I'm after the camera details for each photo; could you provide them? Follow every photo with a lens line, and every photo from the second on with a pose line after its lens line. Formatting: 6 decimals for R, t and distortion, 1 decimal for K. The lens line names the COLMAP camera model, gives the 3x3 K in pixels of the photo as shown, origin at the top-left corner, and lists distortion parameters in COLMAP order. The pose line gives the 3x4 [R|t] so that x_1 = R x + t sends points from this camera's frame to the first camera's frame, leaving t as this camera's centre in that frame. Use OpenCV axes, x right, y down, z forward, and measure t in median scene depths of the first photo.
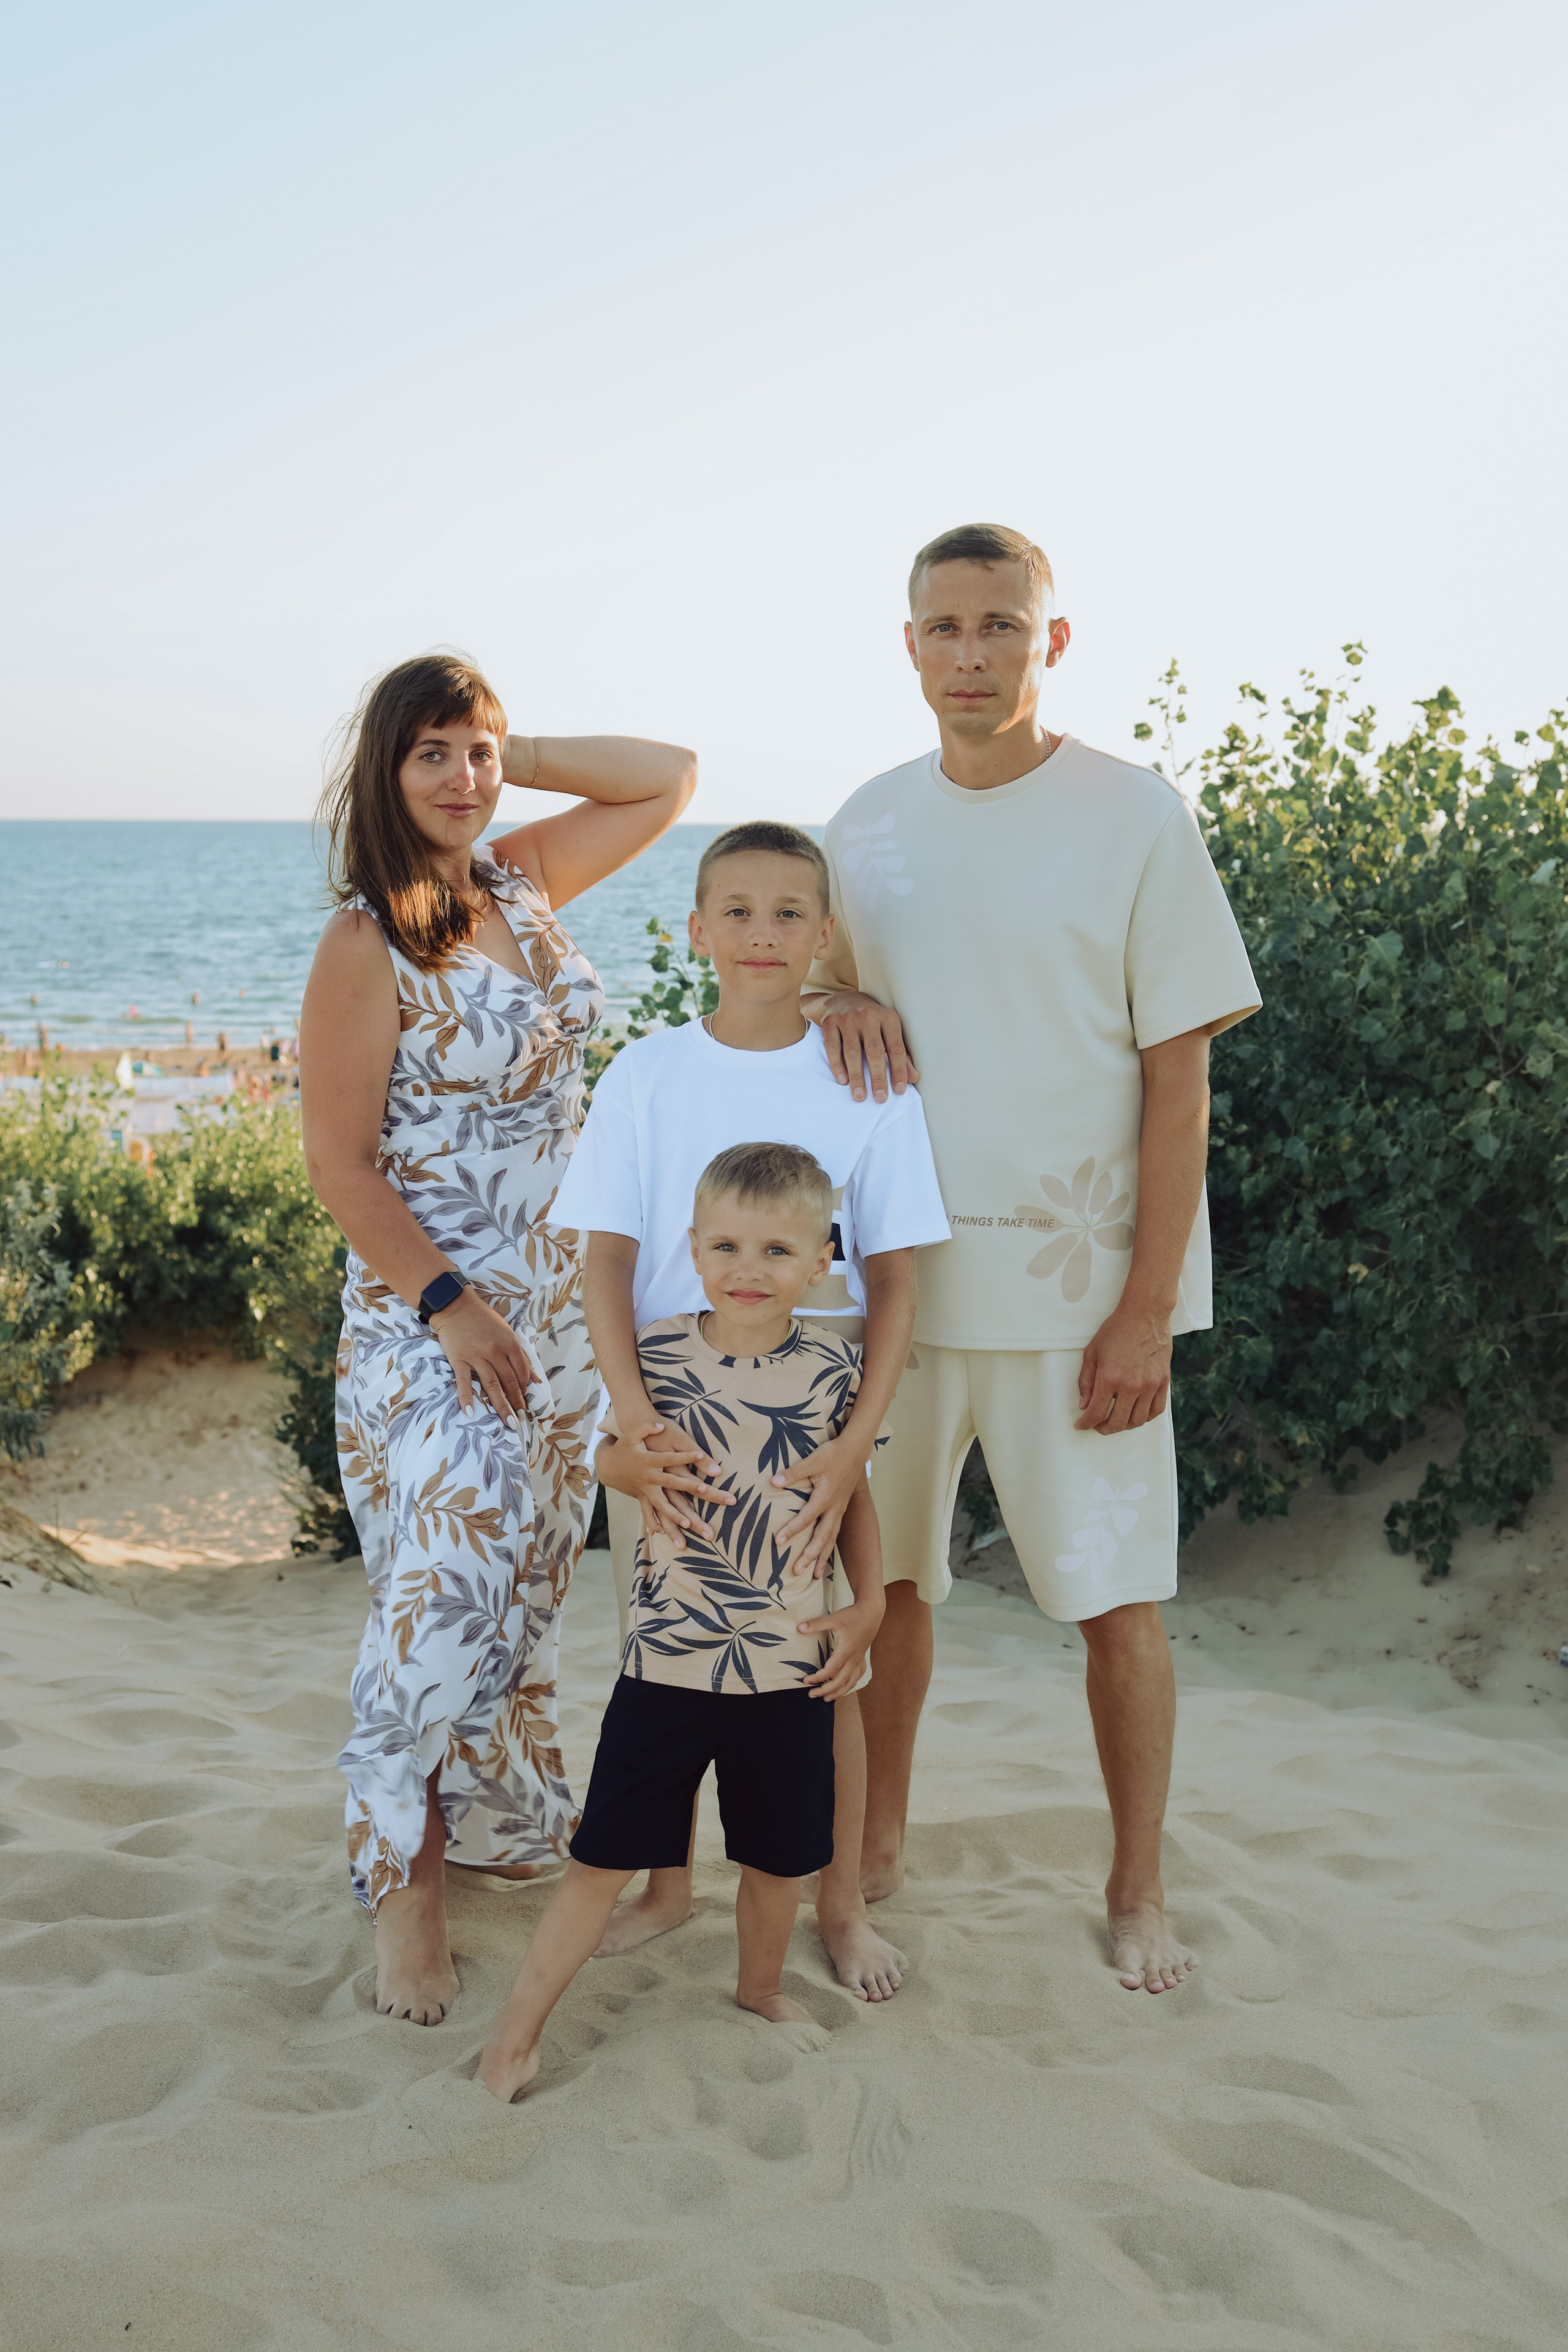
lens RADIAL K [[2705.4, 0, 781.9], [0, 2705.4, 1168.3], [0, 0, 1]] dist [-0.037626, 0.000000]
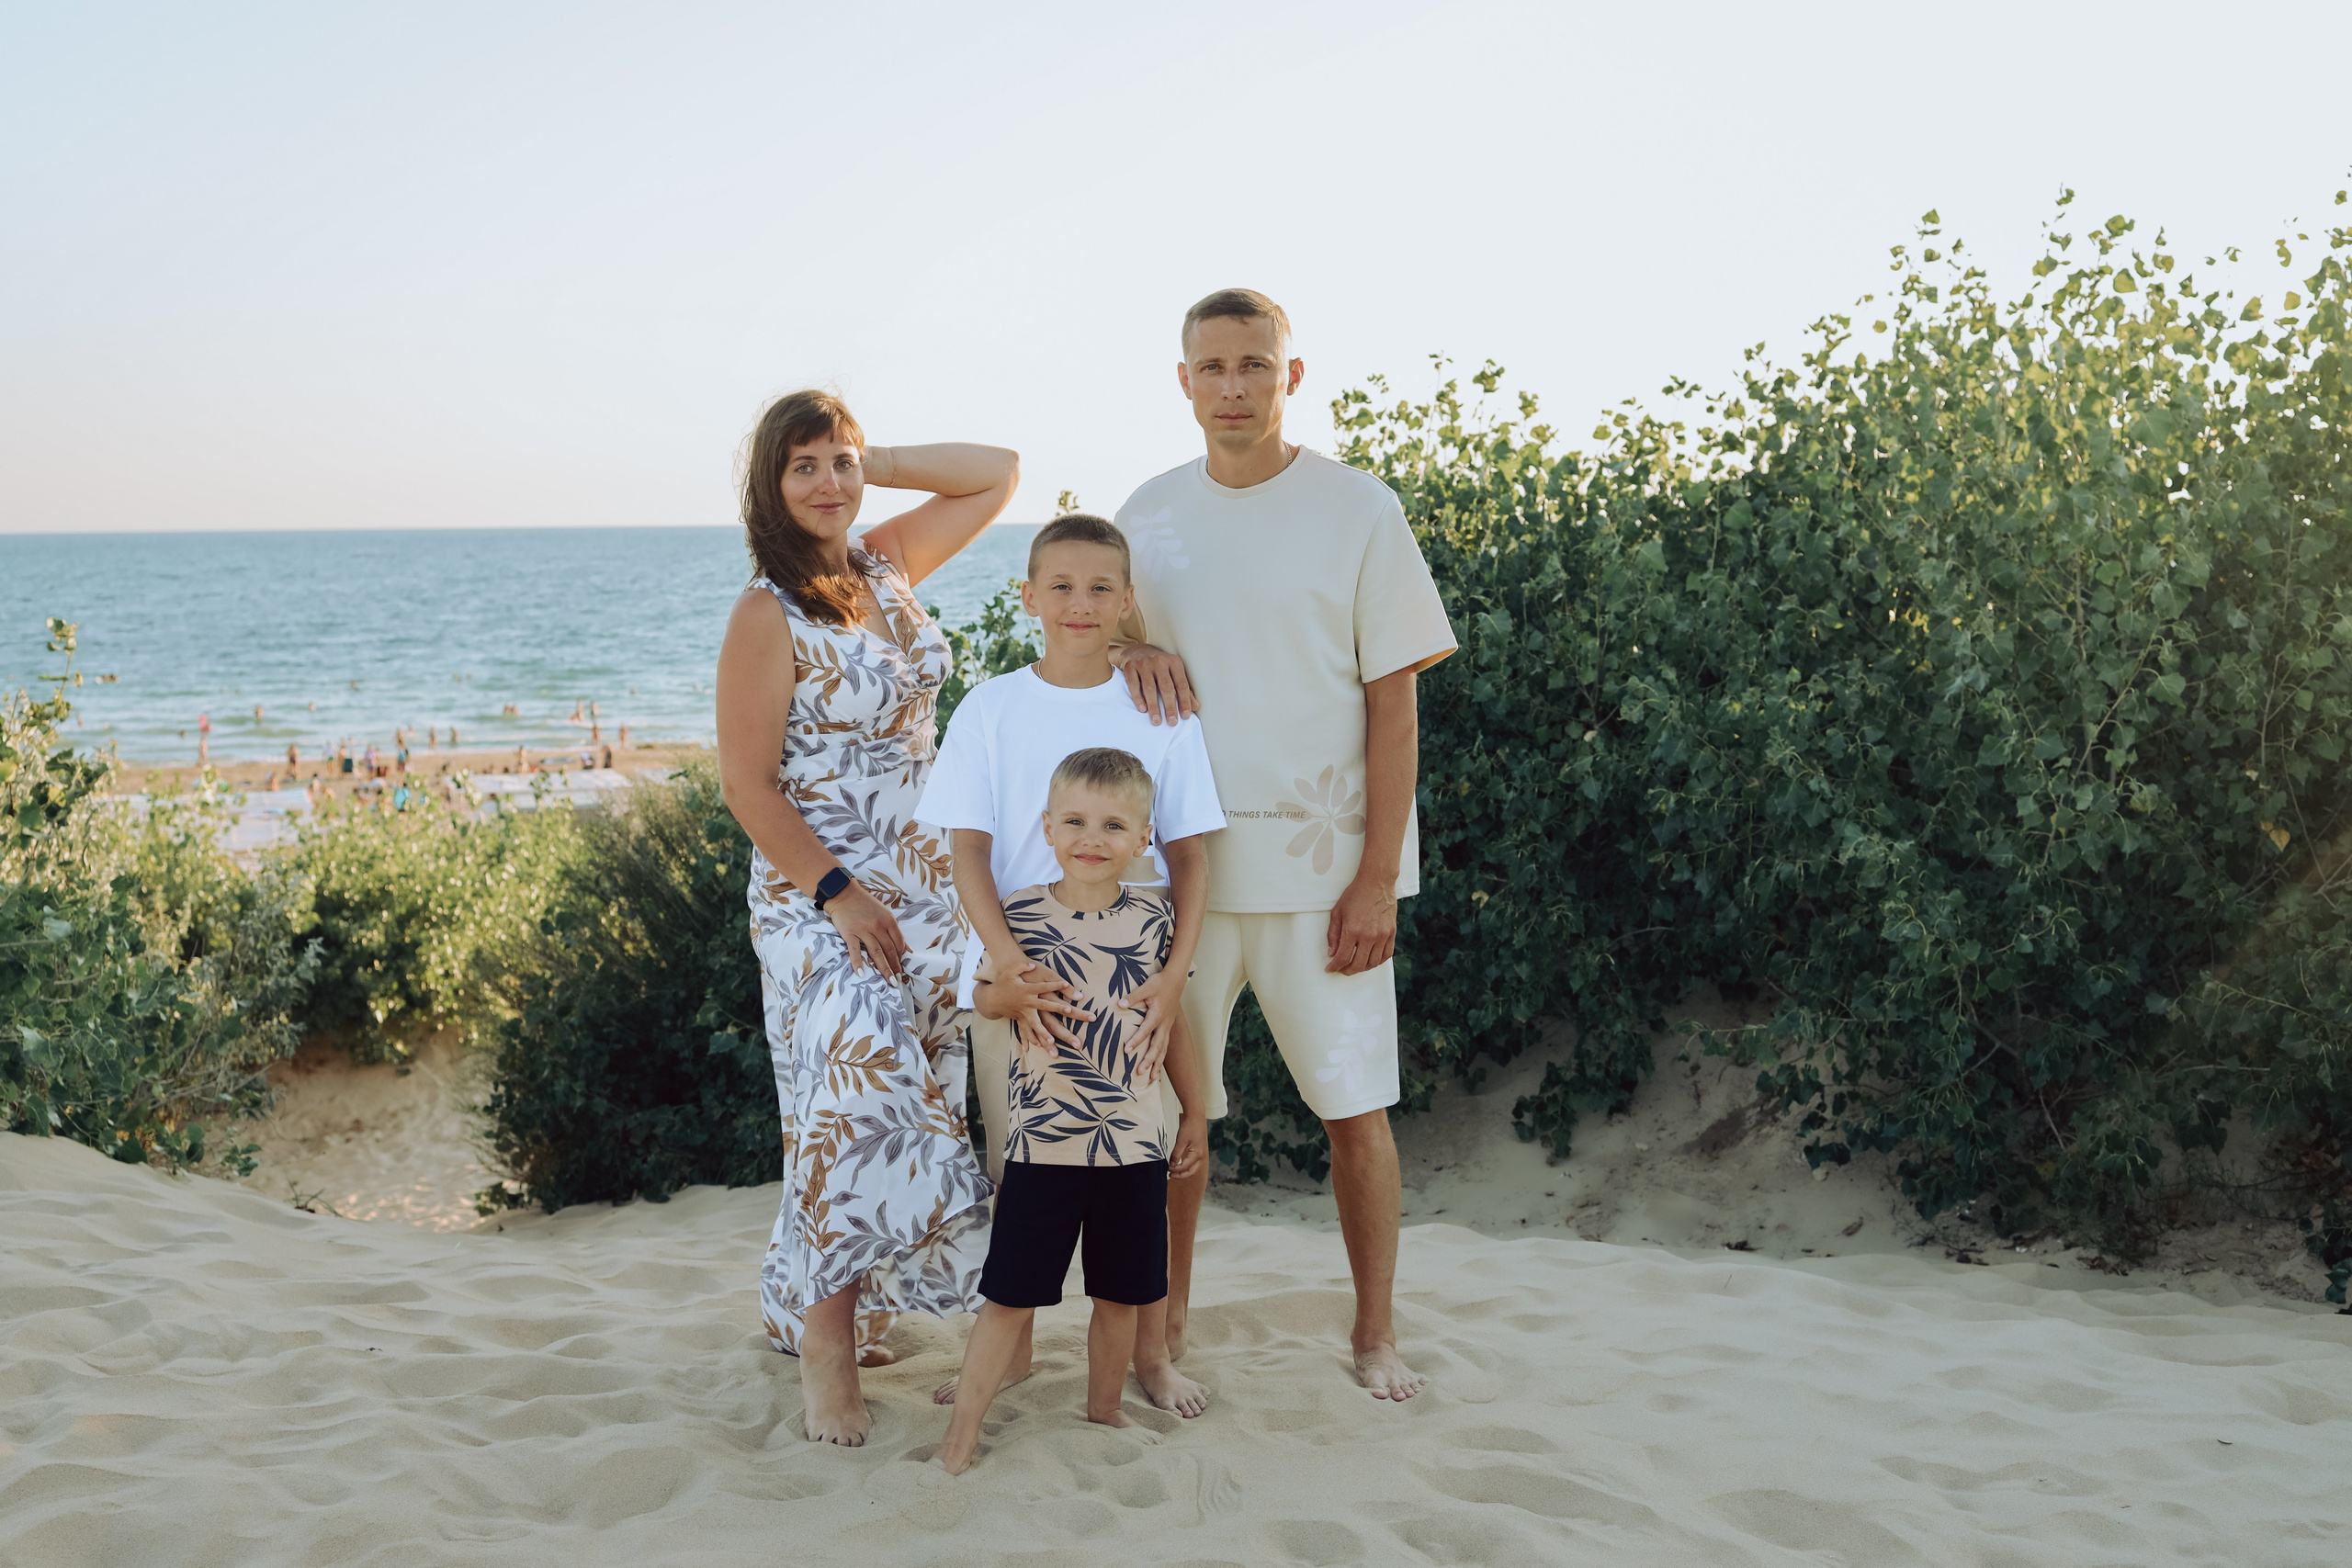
lens RADIAL K [[2901.3, 0, 1170.1], [0, 2901.3, 768.1], [0, 0, 1]] dist [0.034788, 0.000000]
pose [[0.991009, -0.023827, 0.131654, -0.082783], [0.028999, 0.998875, -0.037510, 0.026081], [-0.130612, 0.040990, 0.990586, -0.219972]]
